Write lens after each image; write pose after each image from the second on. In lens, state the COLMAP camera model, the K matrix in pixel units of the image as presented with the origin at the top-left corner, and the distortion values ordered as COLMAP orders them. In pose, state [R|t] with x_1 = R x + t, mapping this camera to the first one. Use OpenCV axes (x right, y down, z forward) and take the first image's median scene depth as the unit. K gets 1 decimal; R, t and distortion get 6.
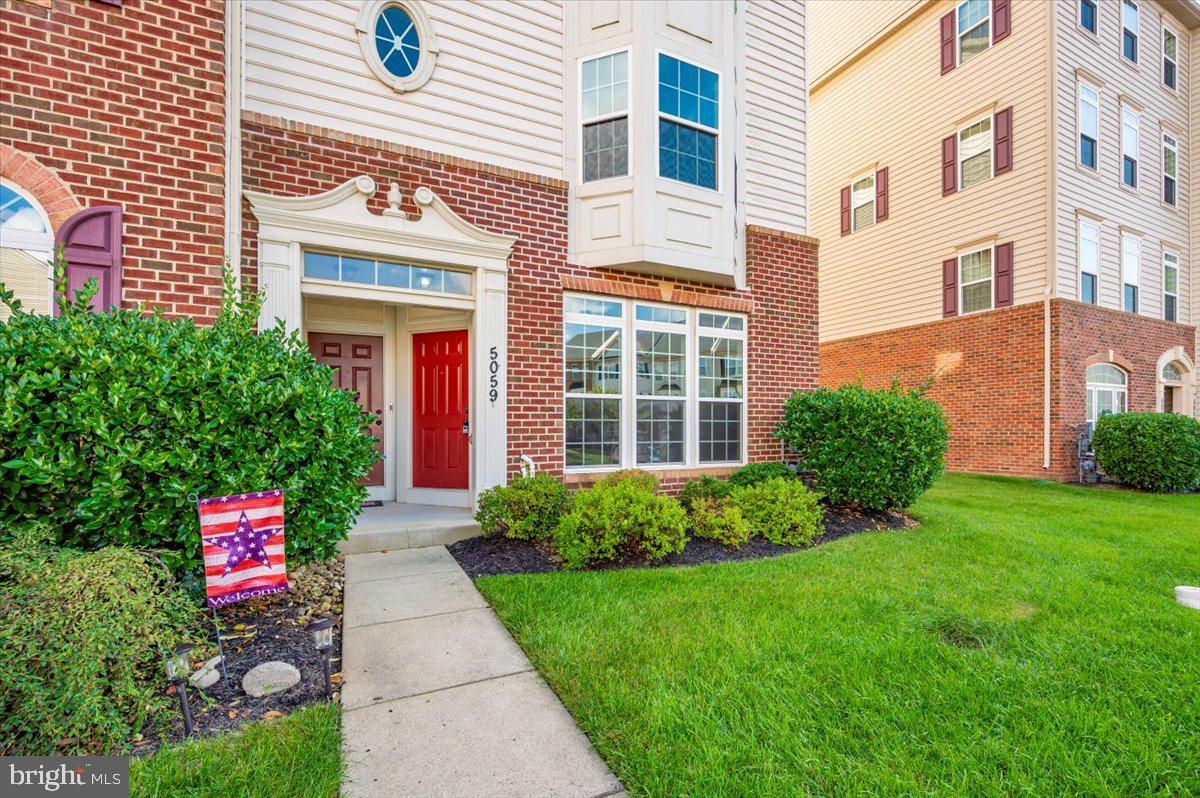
lens RADIAL K [[519.2, 0, 601.8], [0, 519.2, 424.9], [0, 0, 1]] dist [-0.009608, -0.000002]
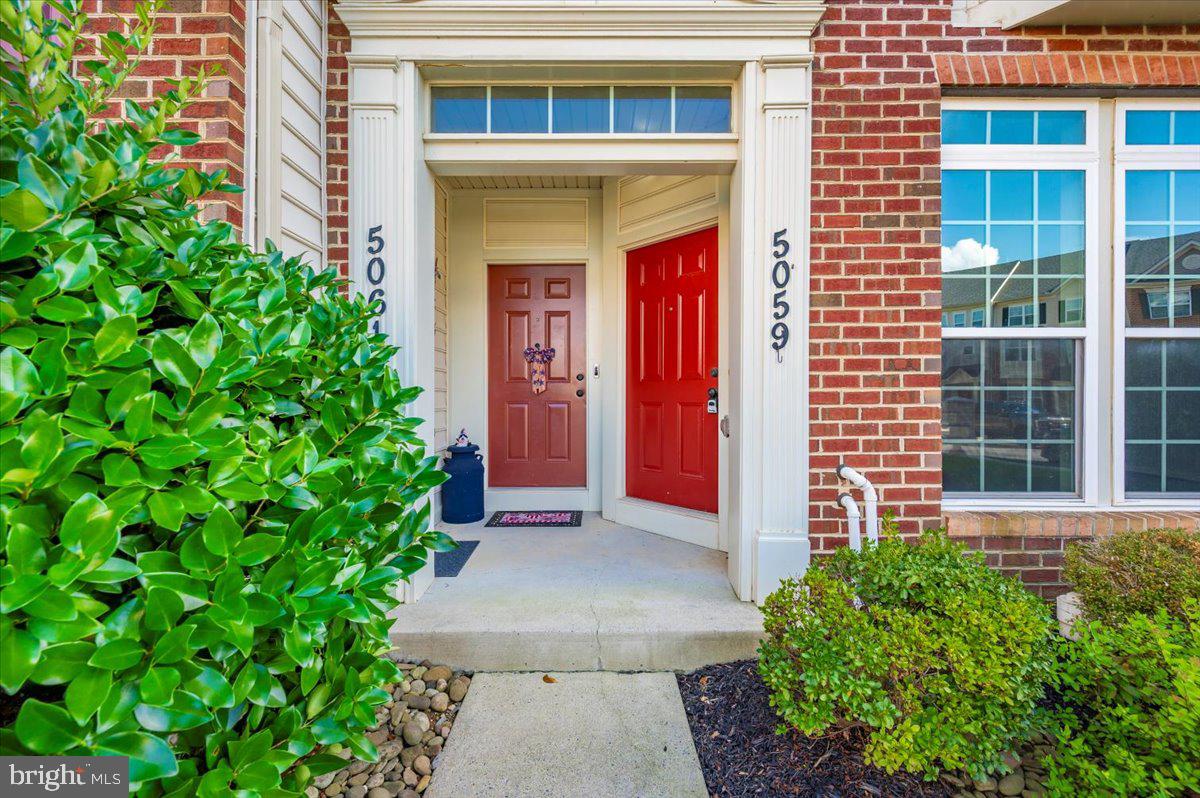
lens RADIAL K [[478.3, 0, 600.0], [0, 478.3, 399.0], [0, 0, 1]] dist [0.001052, 0.000056]
pose [[0.900754, 0.007363, -0.434266, -0.161432], [-0.000973, 0.999888, 0.014935, -0.007244], [0.434328, -0.013031, 0.900661, 0.527917]]
